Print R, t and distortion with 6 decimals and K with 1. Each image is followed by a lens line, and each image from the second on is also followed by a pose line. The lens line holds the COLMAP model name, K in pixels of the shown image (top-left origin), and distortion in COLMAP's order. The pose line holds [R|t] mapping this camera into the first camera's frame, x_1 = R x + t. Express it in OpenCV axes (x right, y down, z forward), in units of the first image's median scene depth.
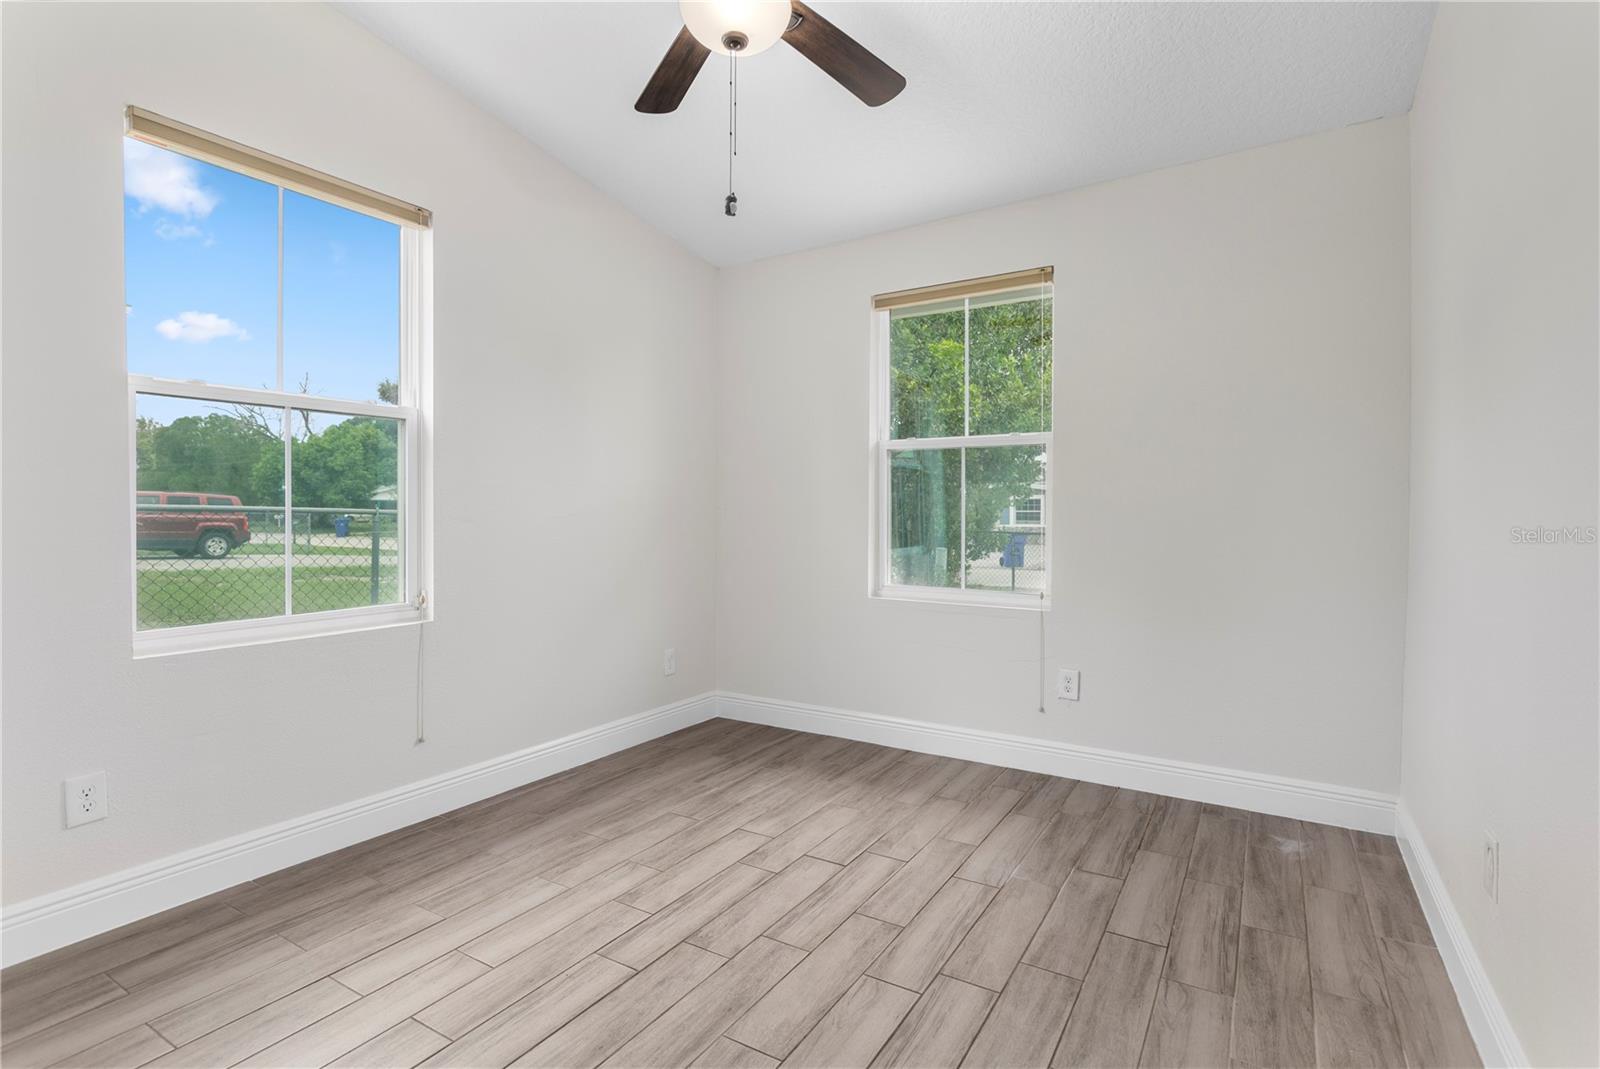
lens RADIAL K [[767.4, 0, 802.8], [0, 767.4, 526.9], [0, 0, 1]] dist [0.001343, 0.001163]
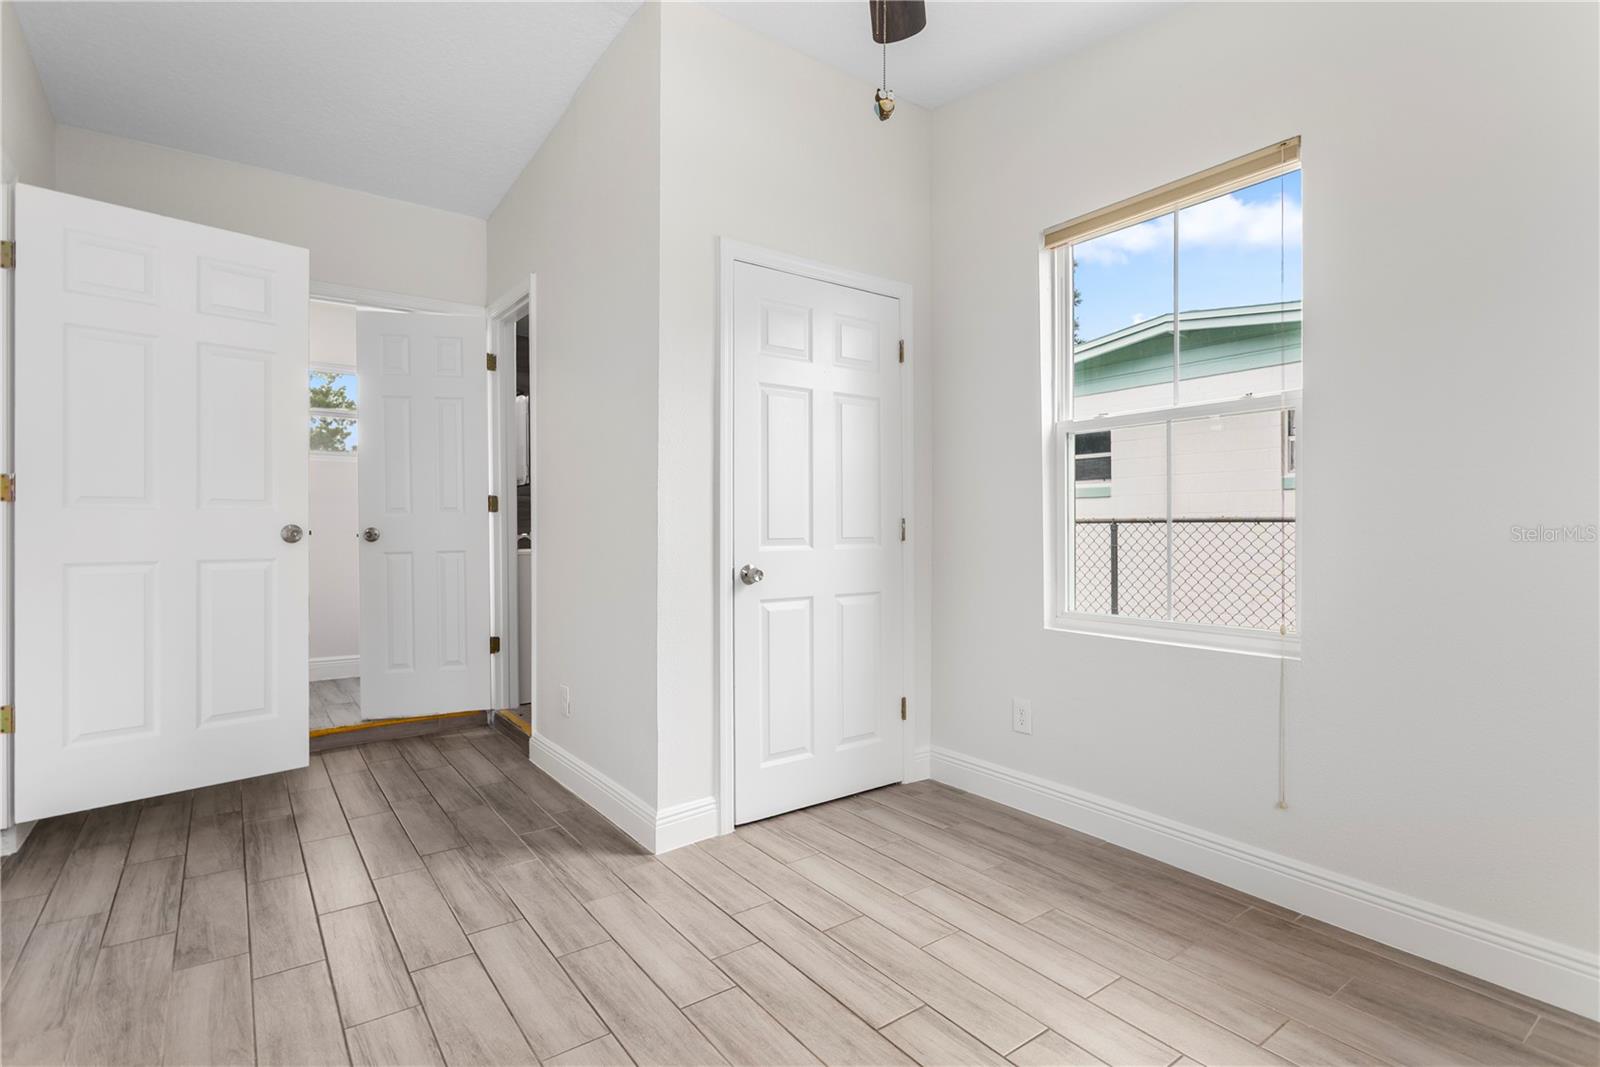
lens RADIAL K [[767.4, 0, 803.3], [0, 767.4, 530.8], [0, 0, 1]] dist [0.001343, 0.001163]
pose [[-0.375942, 0.002424, -0.926640, 0.558858], [-0.011268, 0.999911, 0.007187, -0.012076], [0.926575, 0.013143, -0.375881, 1.069144]]
